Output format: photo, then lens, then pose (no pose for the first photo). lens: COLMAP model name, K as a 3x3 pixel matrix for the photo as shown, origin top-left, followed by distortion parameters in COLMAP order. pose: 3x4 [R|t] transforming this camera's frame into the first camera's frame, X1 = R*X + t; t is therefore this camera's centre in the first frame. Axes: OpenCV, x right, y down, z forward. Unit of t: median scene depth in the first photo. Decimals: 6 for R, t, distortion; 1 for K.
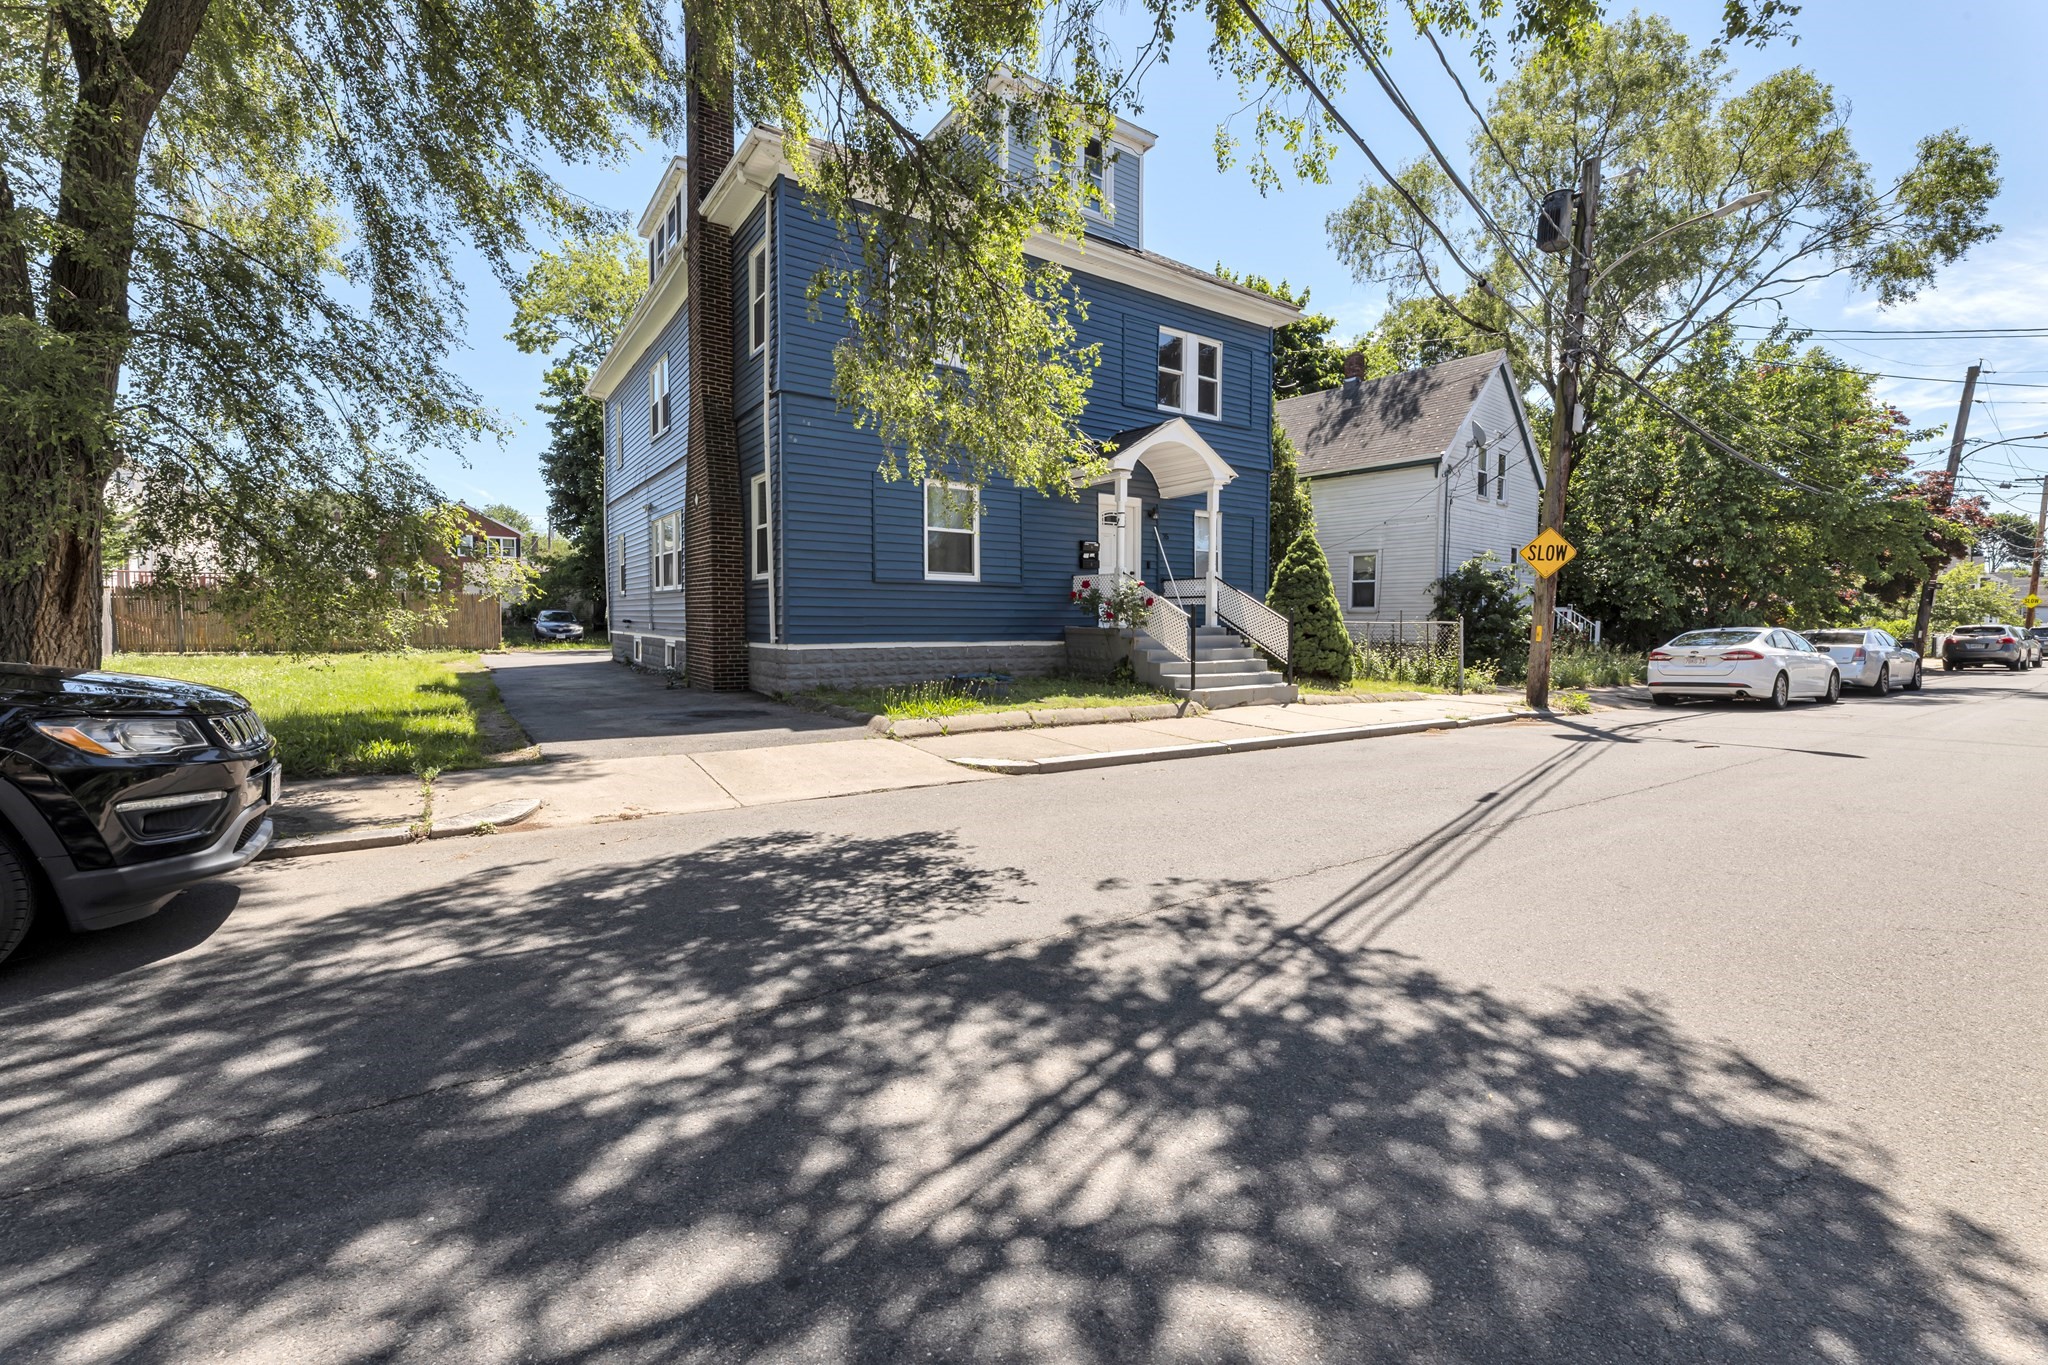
lens RADIAL K [[838.5, 0, 1026.7], [0, 838.5, 661.5], [0, 0, 1]] dist [0.000078, -0.000041]
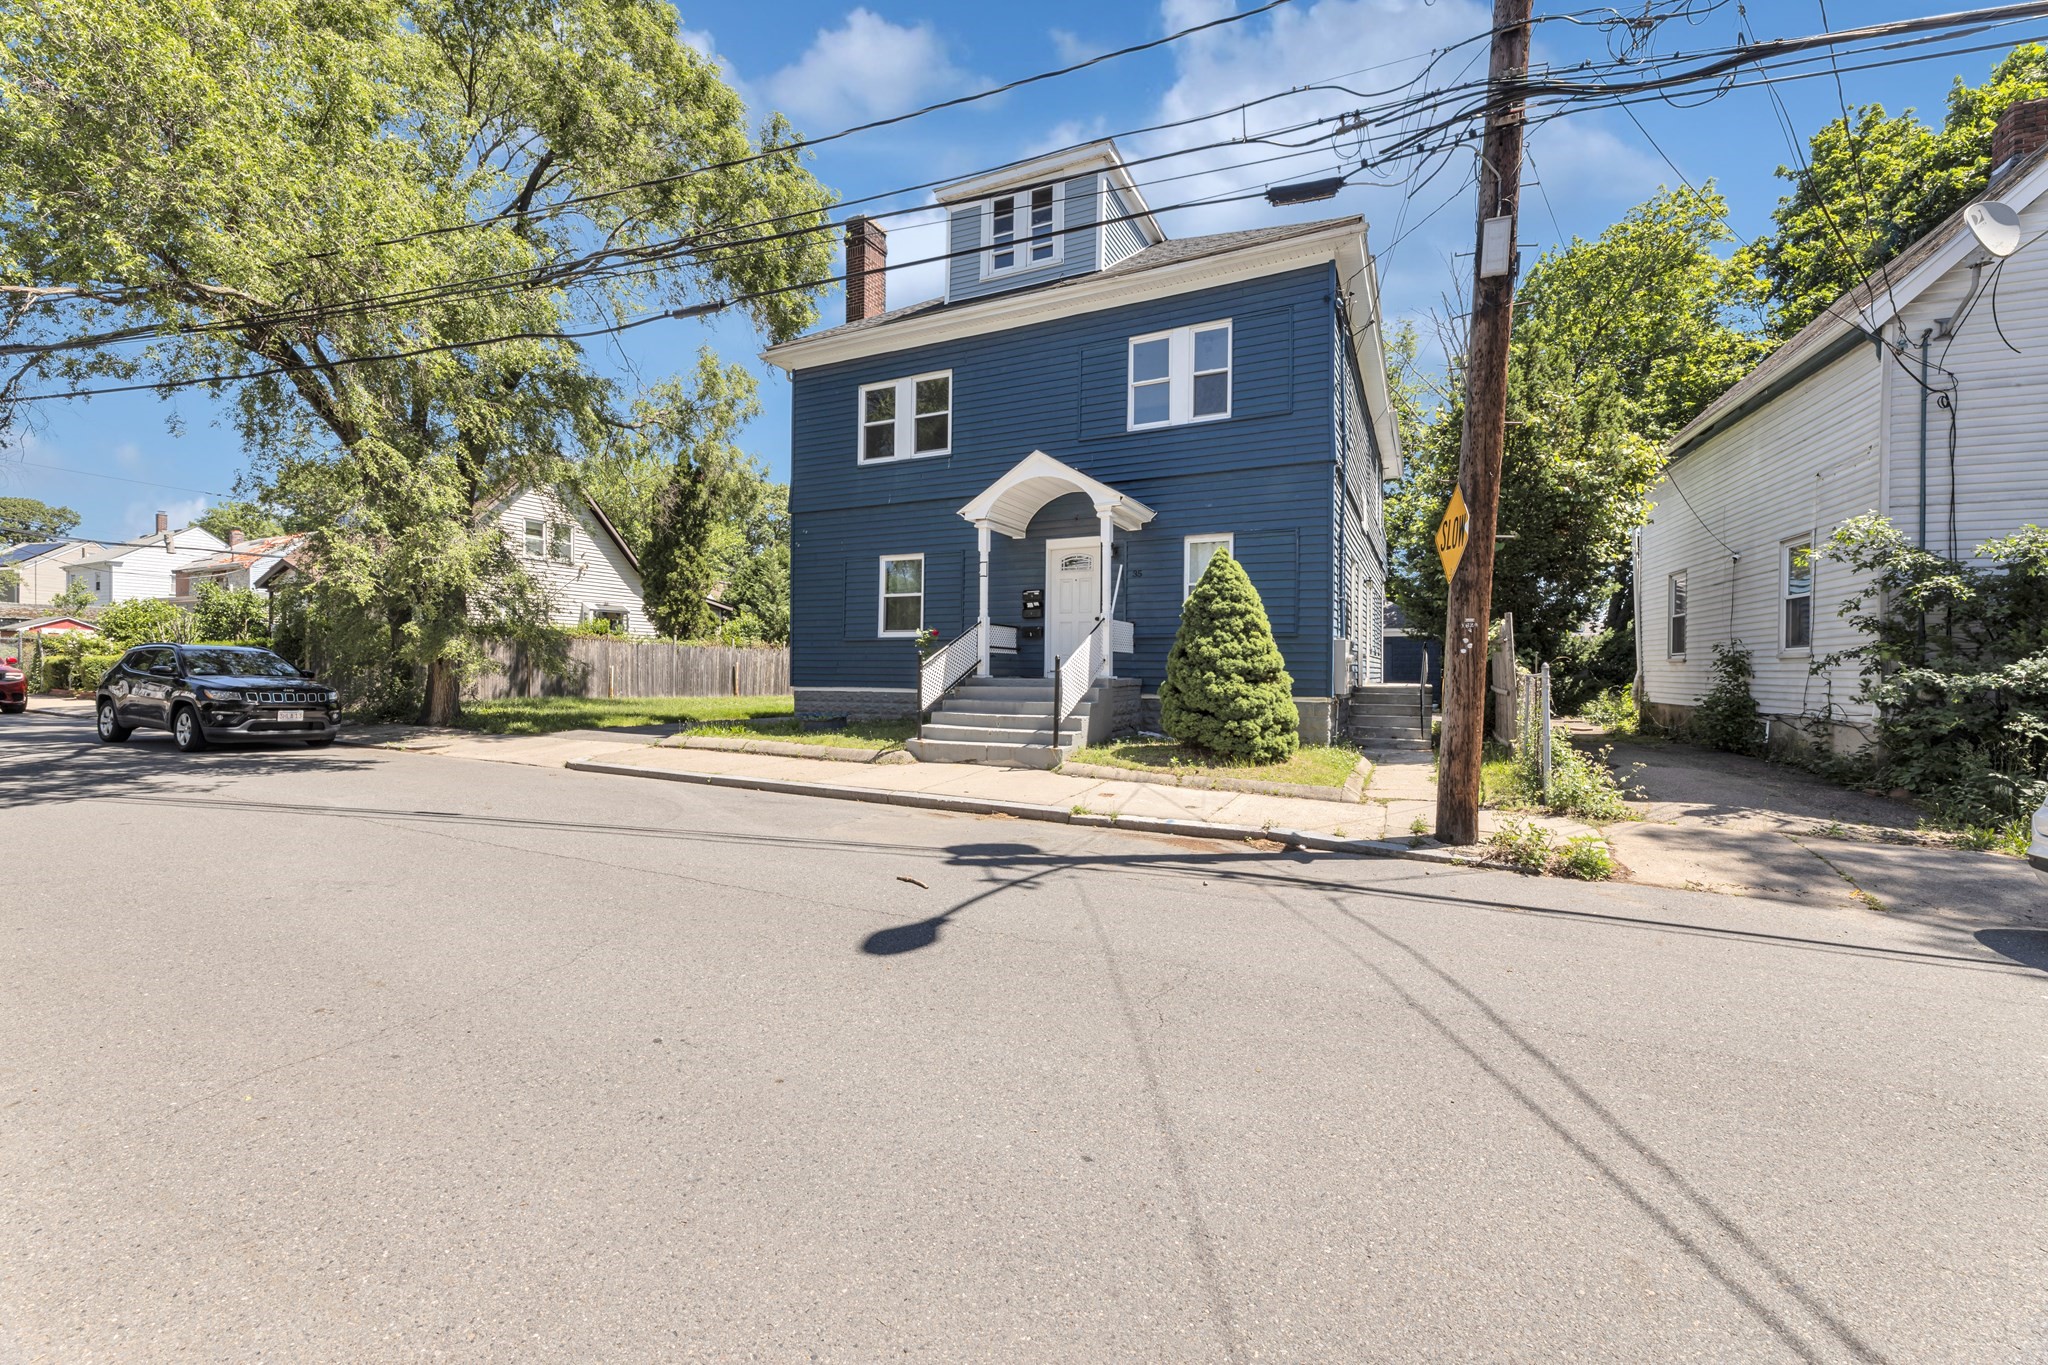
lens RADIAL K [[822.9, 0, 1027.5], [0, 822.9, 671.8], [0, 0, 1]] dist [0.001436, -0.000113]
pose [[0.482992, -0.001939, -0.875623, 0.976381], [-0.048214, 0.998422, -0.028805, -0.021237], [0.874296, 0.056130, 0.482136, 0.571259]]
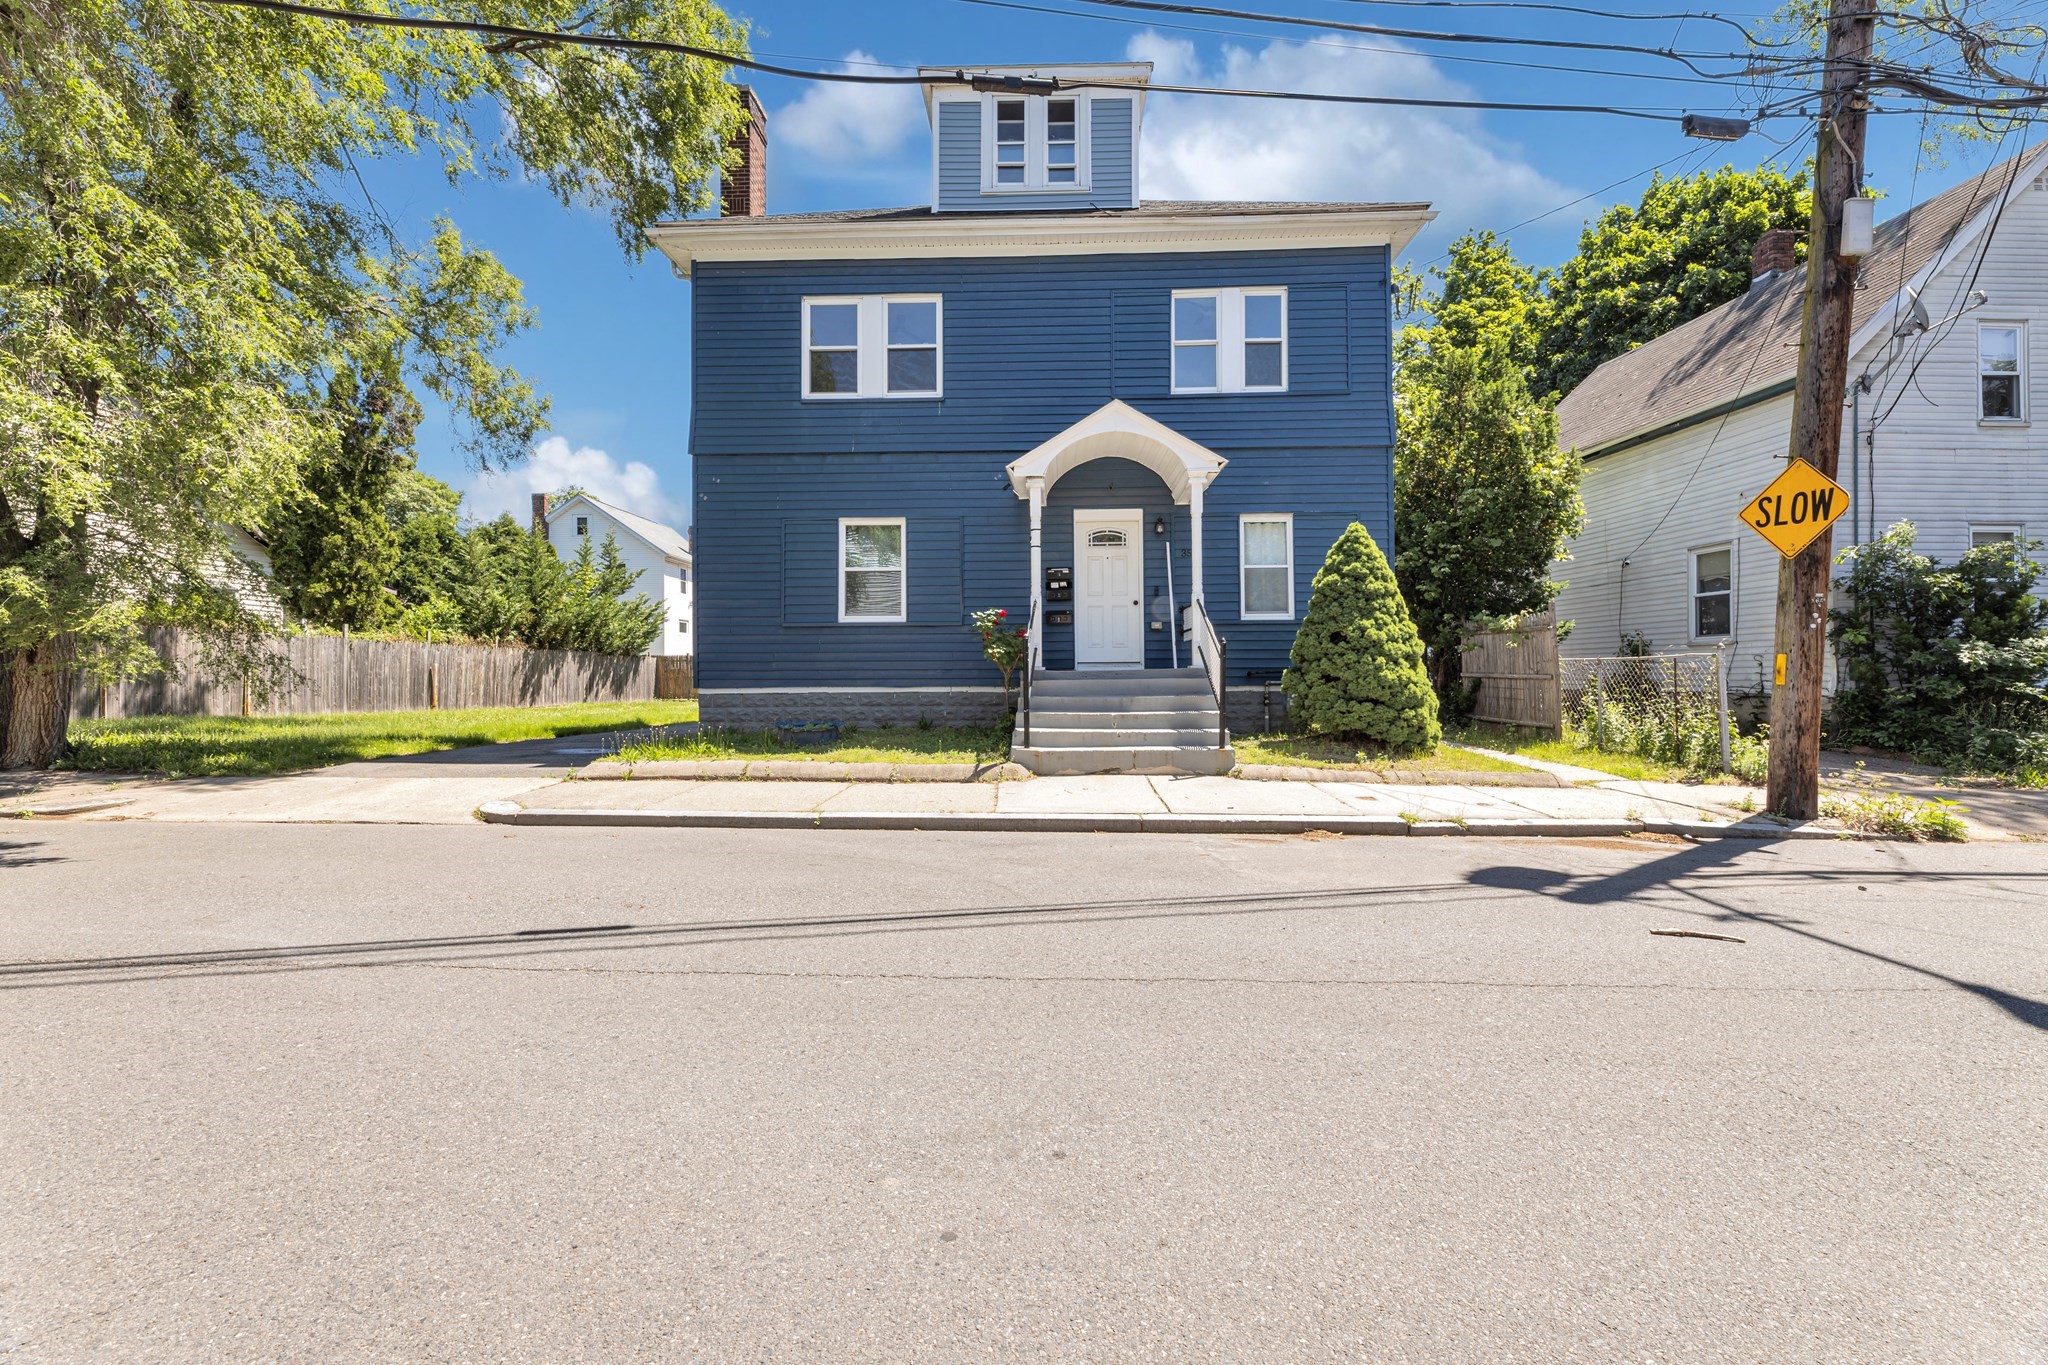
lens RADIAL K [[822.9, 0, 1027.5], [0, 822.9, 671.8], [0, 0, 1]] dist [0.001436, -0.000113]
pose [[0.801564, -0.013913, -0.597747, 0.574714], [-0.019302, 0.998606, -0.049127, 0.001166], [0.597598, 0.050916, 0.800178, 0.352919]]
